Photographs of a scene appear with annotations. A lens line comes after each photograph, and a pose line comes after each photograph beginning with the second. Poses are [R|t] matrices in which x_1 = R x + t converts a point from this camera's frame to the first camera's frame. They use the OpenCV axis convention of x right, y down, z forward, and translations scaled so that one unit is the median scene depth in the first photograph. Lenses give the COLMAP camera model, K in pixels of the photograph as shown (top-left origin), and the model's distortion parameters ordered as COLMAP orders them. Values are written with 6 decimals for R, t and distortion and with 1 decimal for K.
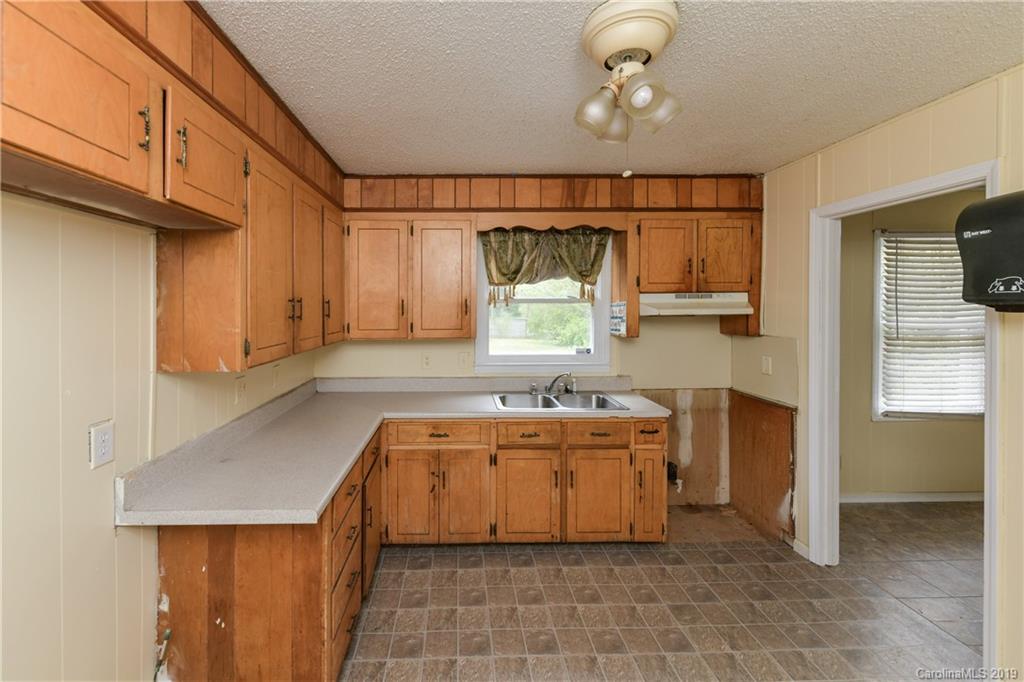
lens RADIAL K [[419.5, 0, 458.9], [0, 419.5, 317.8], [0, 0, 1]] dist [0.008840, -0.003186]
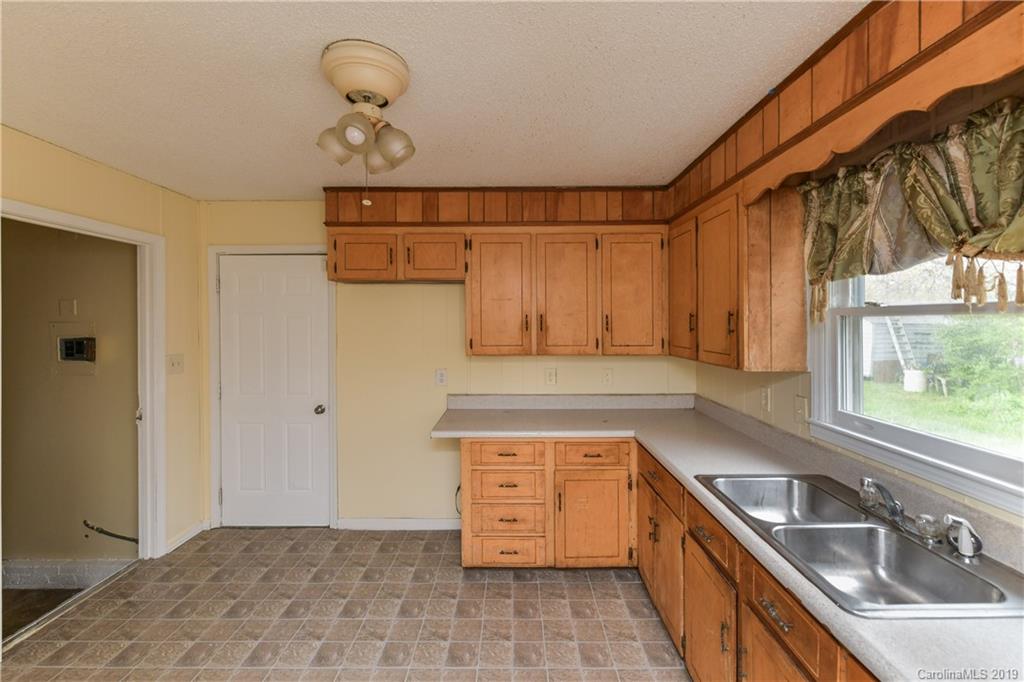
lens RADIAL K [[419.5, 0, 506.0], [0, 419.5, 329.5], [0, 0, 1]] dist [0.008840, -0.003186]
pose [[-0.037354, 0.023597, -0.999023, 0.715118], [-0.030342, 0.999233, 0.024736, -0.019812], [0.998841, 0.031236, -0.036609, 0.662411]]
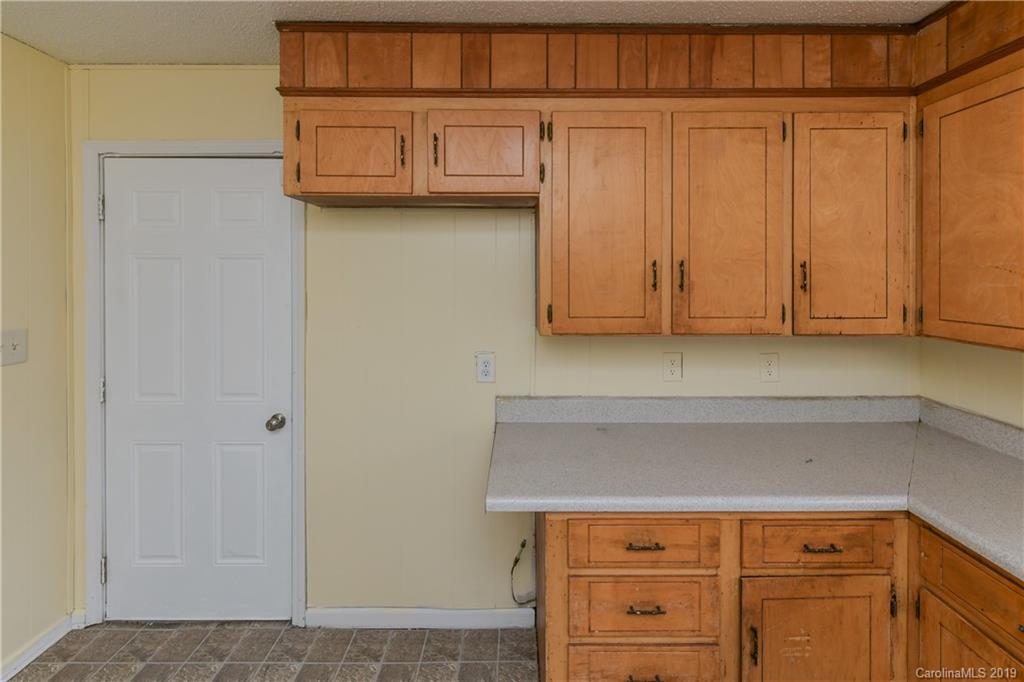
lens RADIAL K [[419.5, 0, 512.5], [0, 419.5, 277.1], [0, 0, 1]] dist [0.008840, -0.003186]
pose [[-0.012103, 0.014510, -0.999821, 0.266726], [-0.034180, 0.999304, 0.014917, -0.012749], [0.999342, 0.034354, -0.011598, 0.501263]]
